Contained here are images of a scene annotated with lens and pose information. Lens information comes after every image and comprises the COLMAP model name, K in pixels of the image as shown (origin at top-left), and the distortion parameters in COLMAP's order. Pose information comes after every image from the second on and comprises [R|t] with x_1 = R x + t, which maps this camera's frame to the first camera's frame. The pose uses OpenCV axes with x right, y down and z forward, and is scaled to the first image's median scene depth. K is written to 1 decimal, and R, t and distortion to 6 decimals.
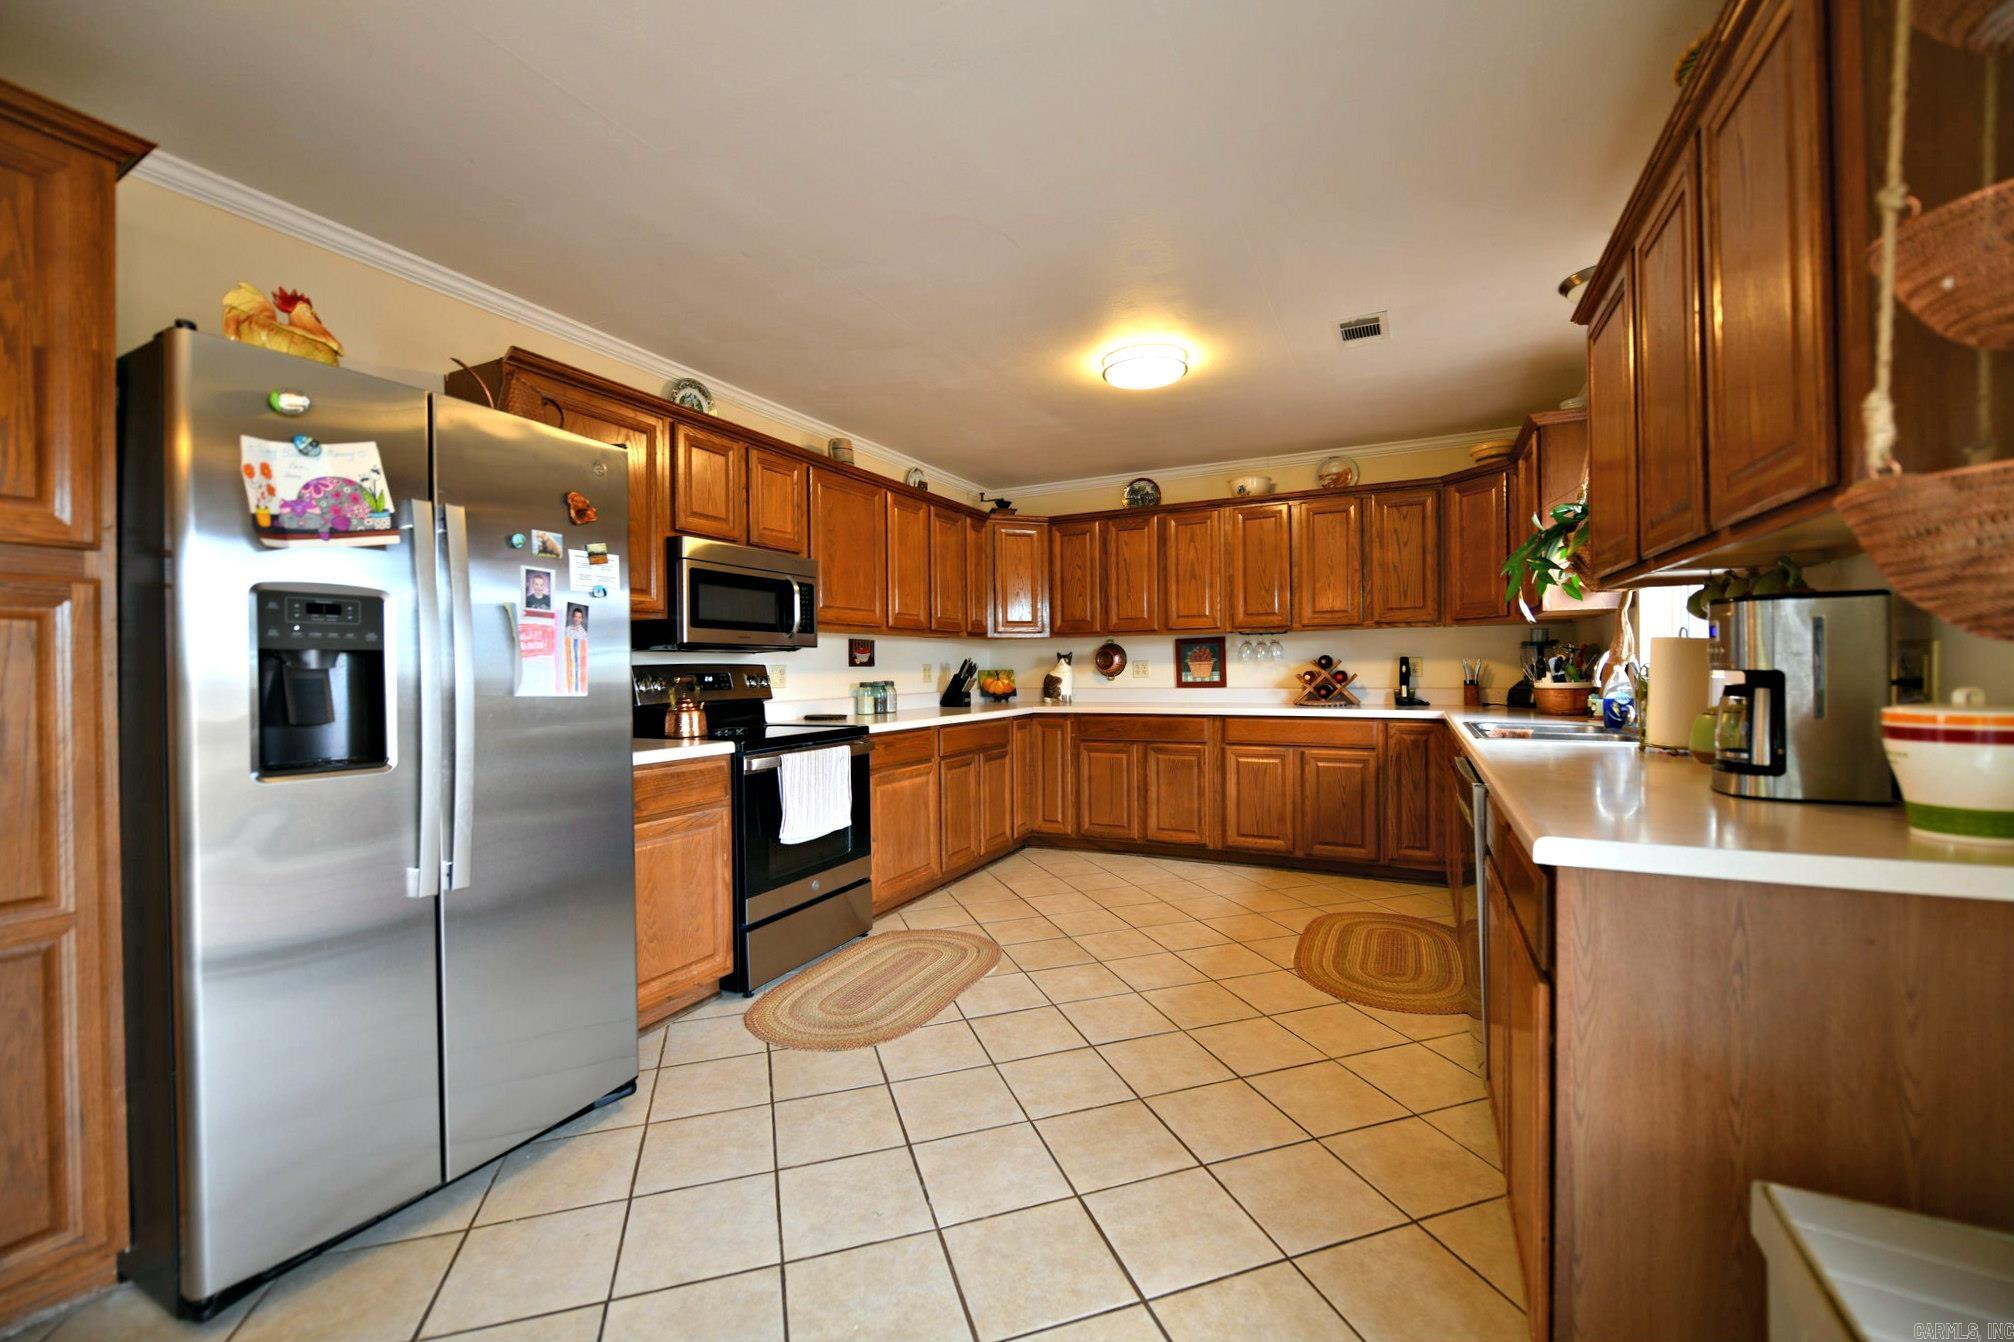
lens RADIAL K [[841.4, 0, 1007.0], [0, 841.4, 671.0], [0, 0, 1]] dist [-0.011050, 0.000412]
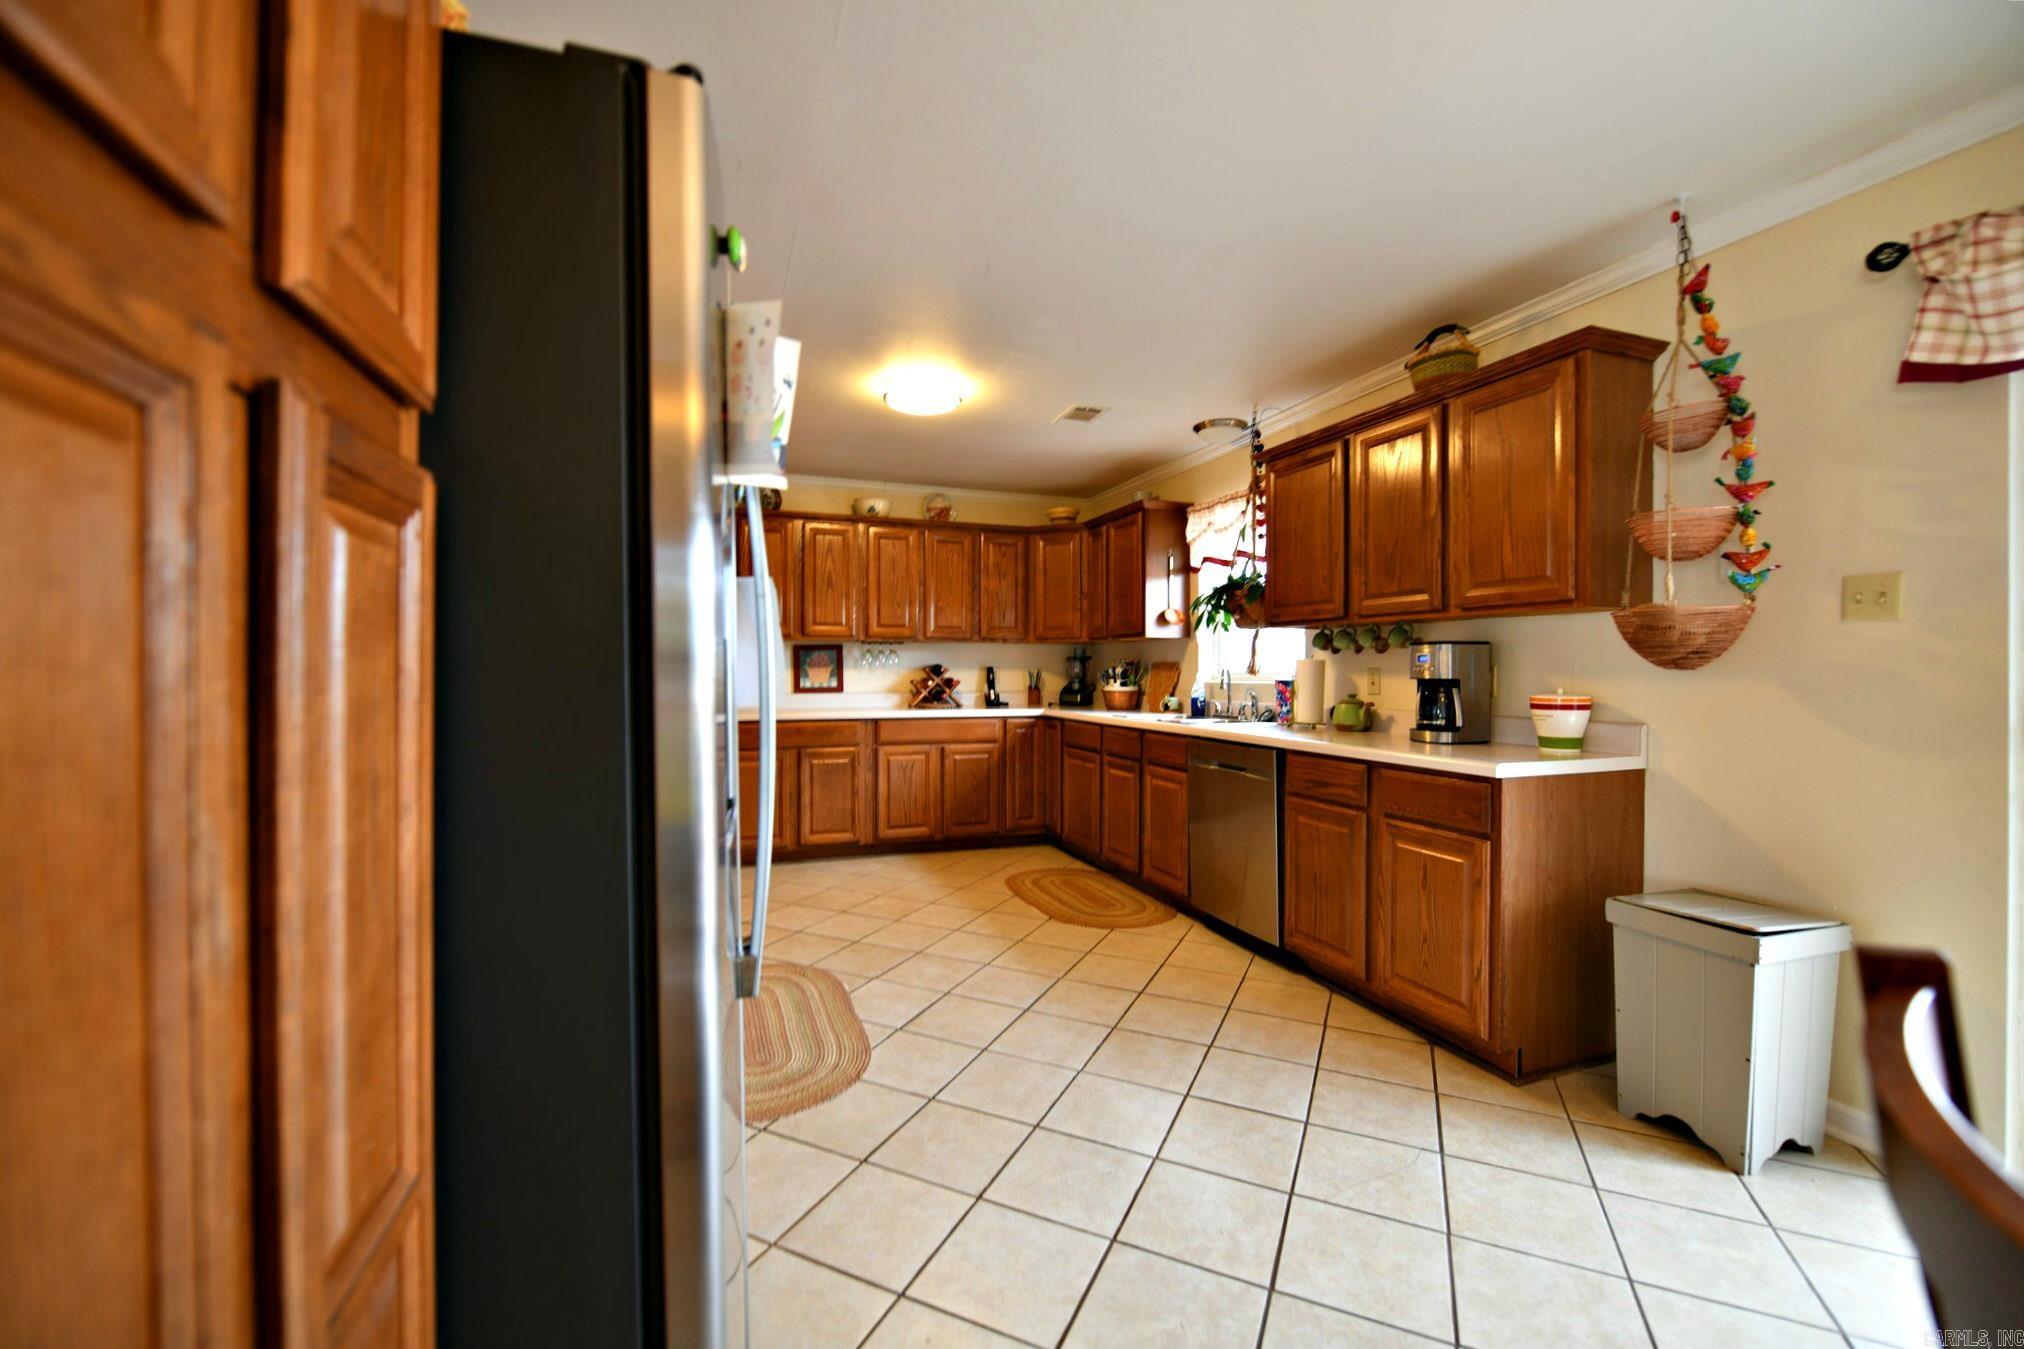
lens RADIAL K [[845.5, 0, 1012.0], [0, 845.5, 674.5], [0, 0, 1]] dist [-0.011050, 0.000412]
pose [[0.665462, 0.008346, 0.746385, -0.455598], [-0.005721, 0.999965, -0.006080, 0.002413], [-0.746410, -0.000224, 0.665486, 0.156135]]
